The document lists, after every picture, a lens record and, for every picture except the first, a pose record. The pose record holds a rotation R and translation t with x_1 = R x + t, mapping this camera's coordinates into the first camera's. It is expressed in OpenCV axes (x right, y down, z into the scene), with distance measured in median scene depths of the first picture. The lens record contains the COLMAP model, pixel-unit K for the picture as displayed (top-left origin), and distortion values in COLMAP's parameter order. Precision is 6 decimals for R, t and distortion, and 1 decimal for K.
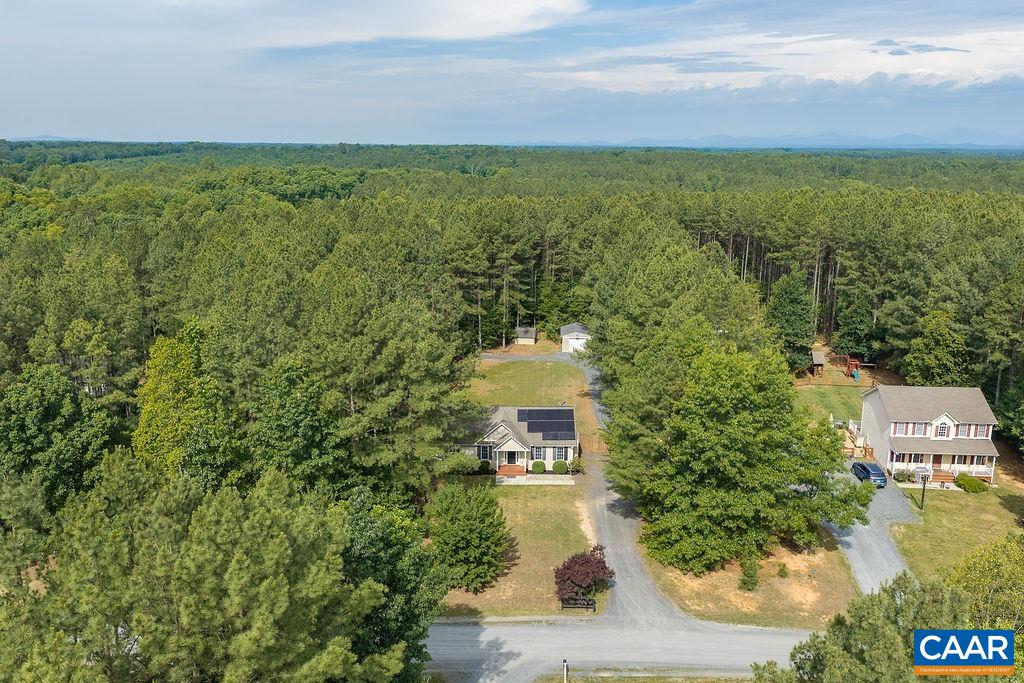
lens RADIAL K [[848.6, 0, 512.5], [0, 848.6, 335.9], [0, 0, 1]] dist [0.031773, -0.049895]
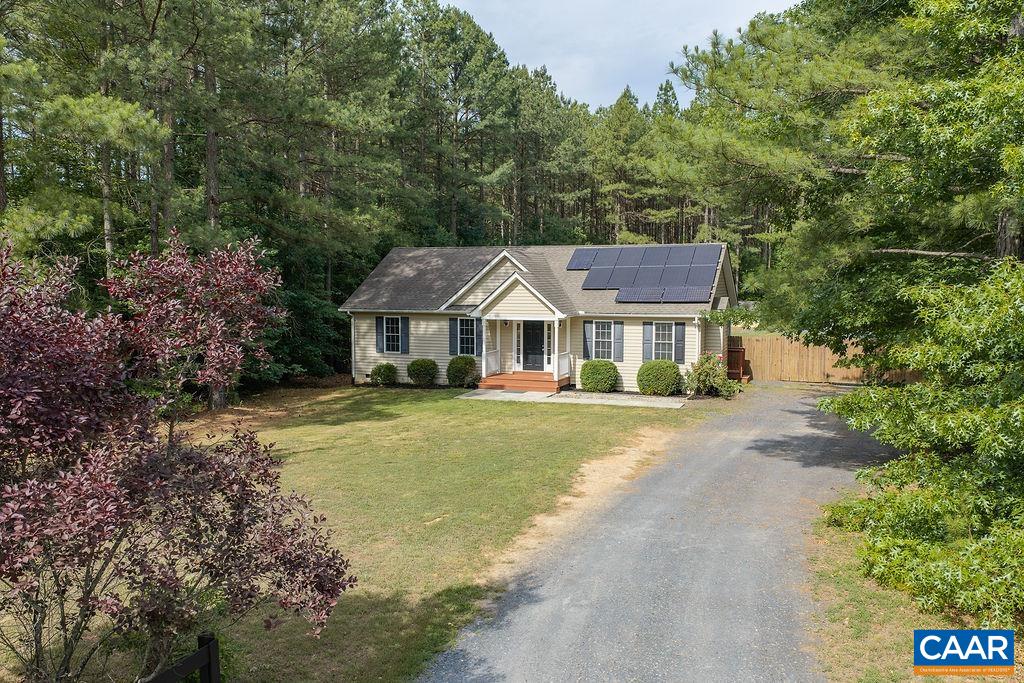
lens RADIAL K [[848.6, 0, 506.4], [0, 848.6, 350.4], [0, 0, 1]] dist [0.031773, -0.049895]
pose [[0.935985, 0.026833, -0.351016, 0.119329], [-0.073576, 0.989981, -0.120514, 0.189903], [0.344265, 0.138626, 0.928582, 0.655599]]
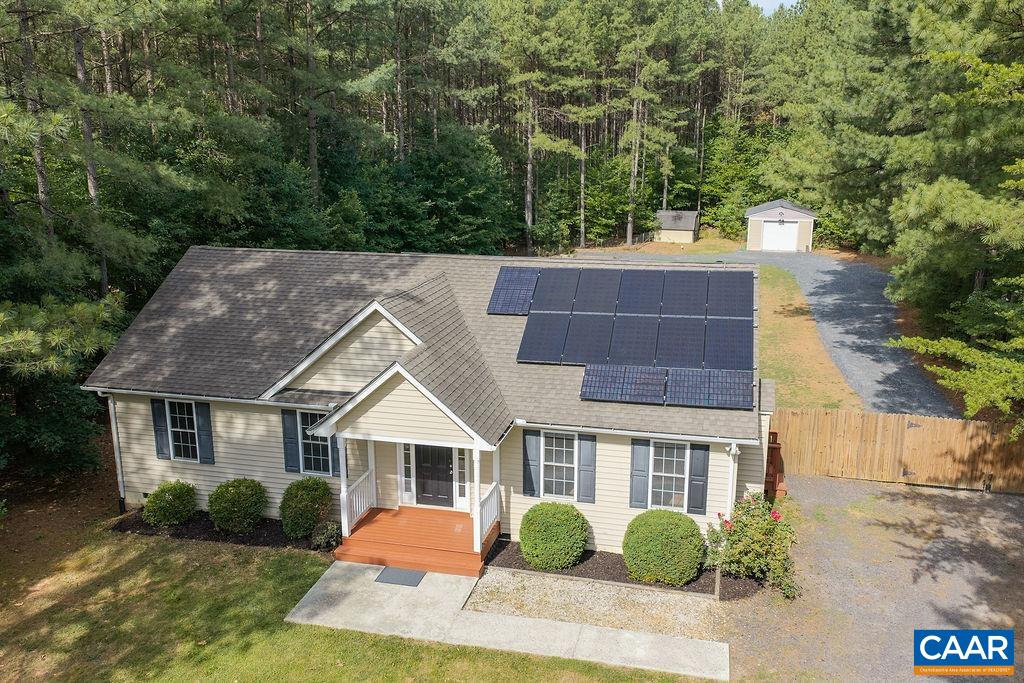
lens RADIAL K [[848.6, 0, 510.6], [0, 848.6, 348.1], [0, 0, 1]] dist [0.031773, -0.049895]
pose [[0.973294, 0.049602, -0.224138, 0.063566], [-0.043328, 0.998521, 0.032827, 0.104950], [0.225435, -0.022239, 0.974004, 0.805873]]
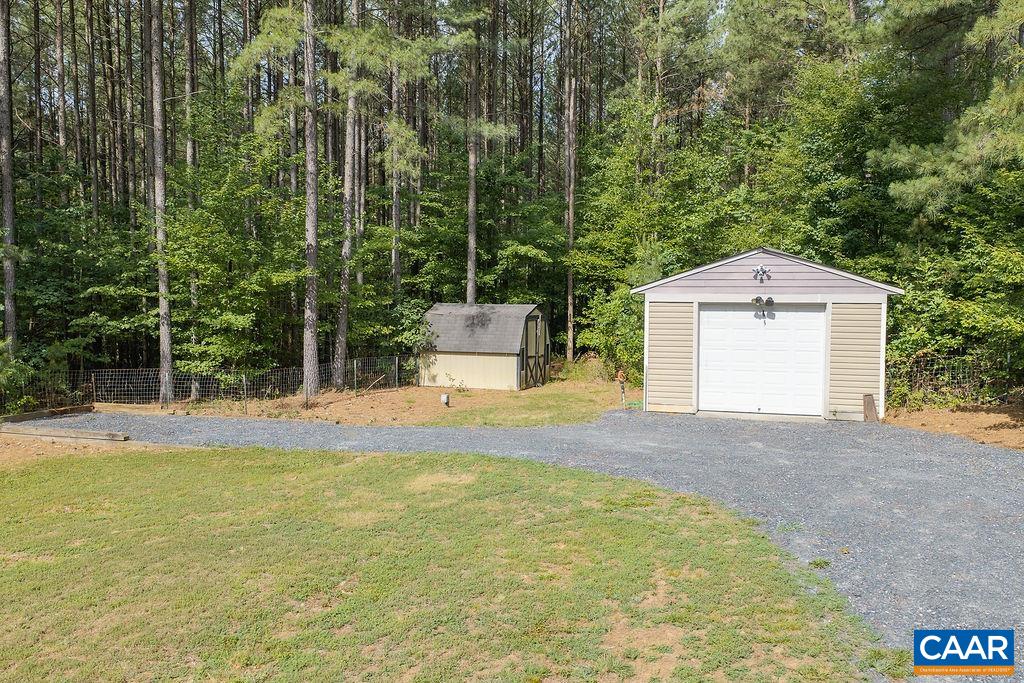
lens RADIAL K [[848.6, 0, 507.2], [0, 848.6, 346.9], [0, 0, 1]] dist [0.031773, -0.049895]
pose [[0.972796, 0.013100, -0.231292, 0.111583], [-0.051095, 0.985946, -0.159061, 0.050904], [0.225958, 0.166552, 0.959793, 1.407132]]
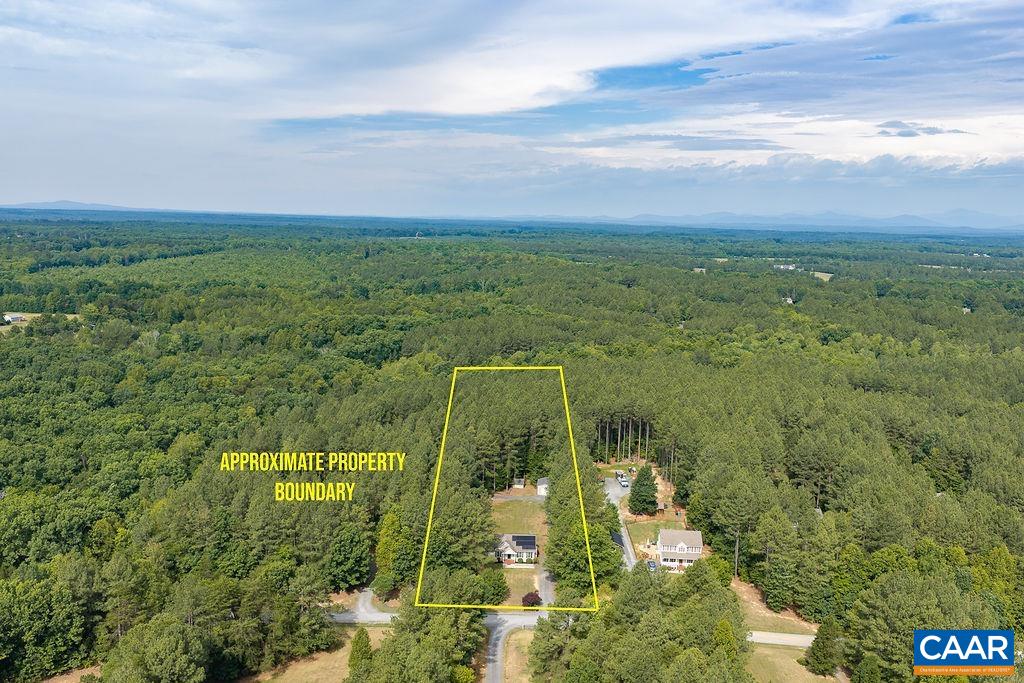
lens RADIAL K [[848.6, 0, 509.2], [0, 848.6, 345.1], [0, 0, 1]] dist [0.031773, -0.049895]
pose [[0.999787, 0.018747, -0.008652, 0.008498], [-0.019307, 0.997362, -0.069967, -0.293051], [0.007317, 0.070119, 0.997512, -1.491782]]
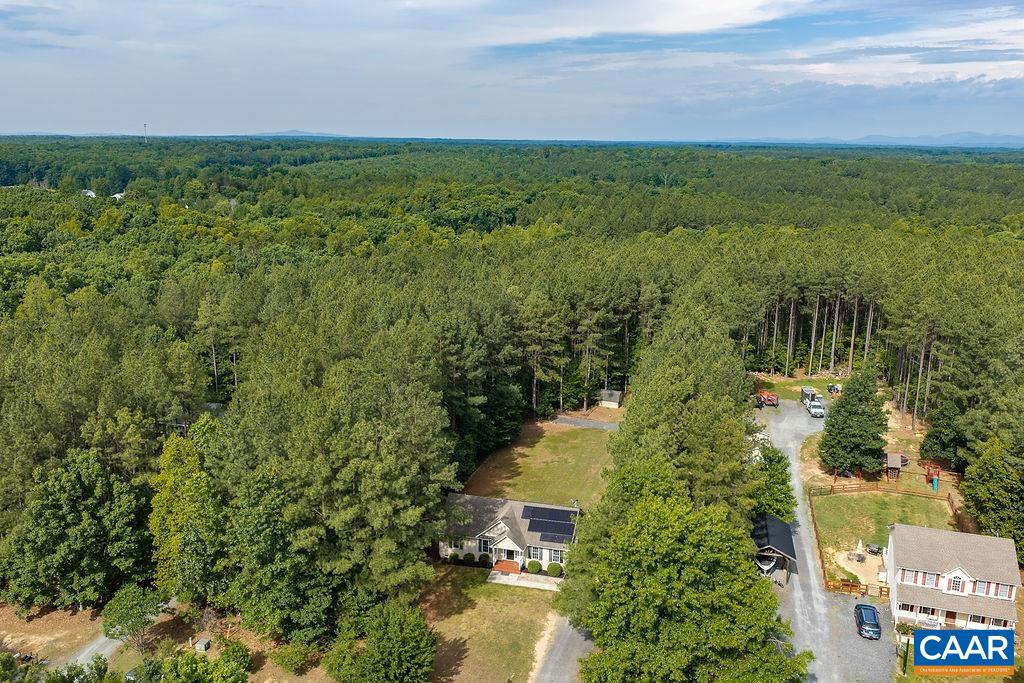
lens RADIAL K [[848.6, 0, 511.6], [0, 848.6, 344.2], [0, 0, 1]] dist [0.031773, -0.049895]
pose [[0.969818, 0.062238, -0.235753, 0.231682], [-0.058899, 0.998039, 0.021186, -0.136012], [0.236609, -0.006661, 0.971582, -0.009743]]
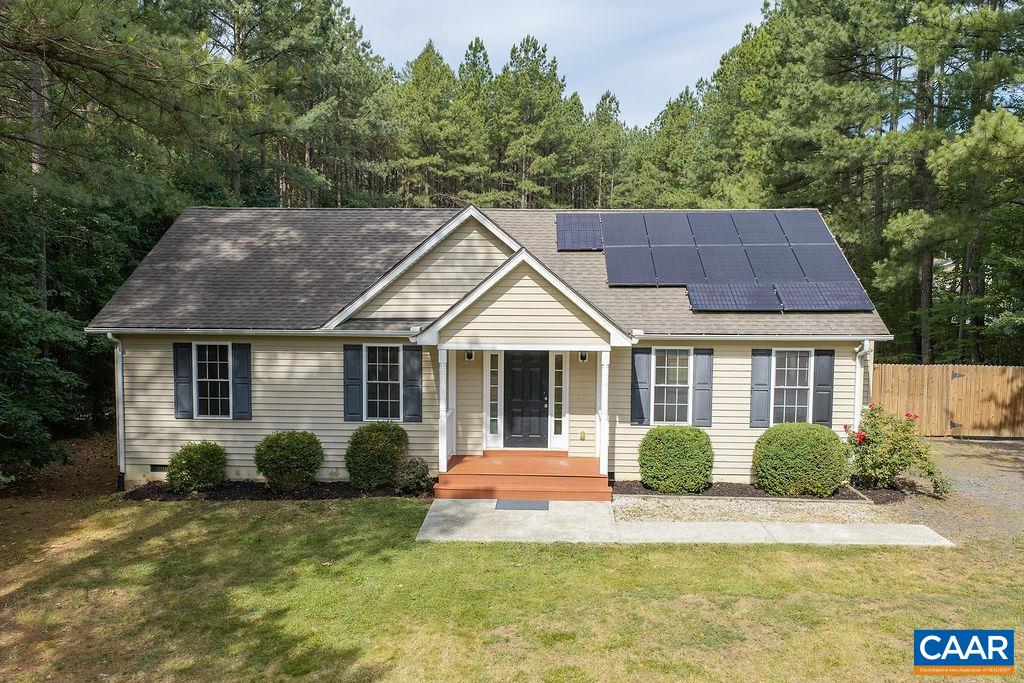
lens RADIAL K [[848.6, 0, 513.4], [0, 848.6, 346.4], [0, 0, 1]] dist [0.031773, -0.049895]
pose [[0.999549, 0.005509, -0.029525, 0.001614], [-0.009567, 0.990228, -0.139132, 0.156661], [0.028470, 0.139352, 0.989834, 0.819055]]
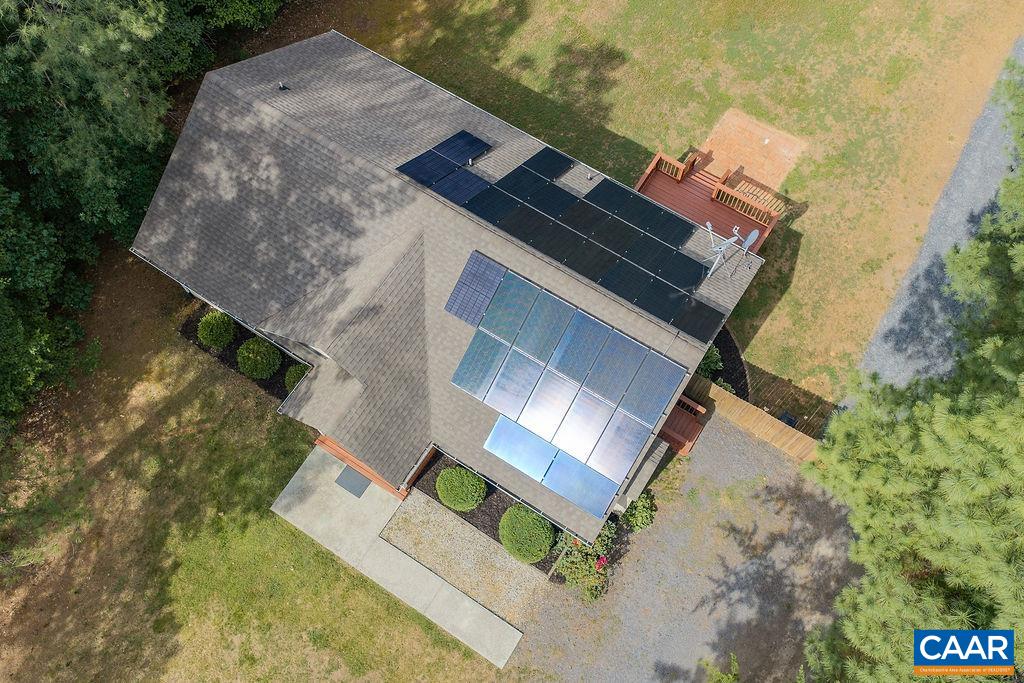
lens RADIAL K [[848.6, 0, 512.5], [0, 848.6, 337.7], [0, 0, 1]] dist [0.031773, -0.049895]
pose [[0.846954, 0.487520, -0.212116, 0.078823], [-0.101025, 0.539268, 0.836053, -0.098496], [0.521980, -0.686669, 0.505987, 0.905684]]
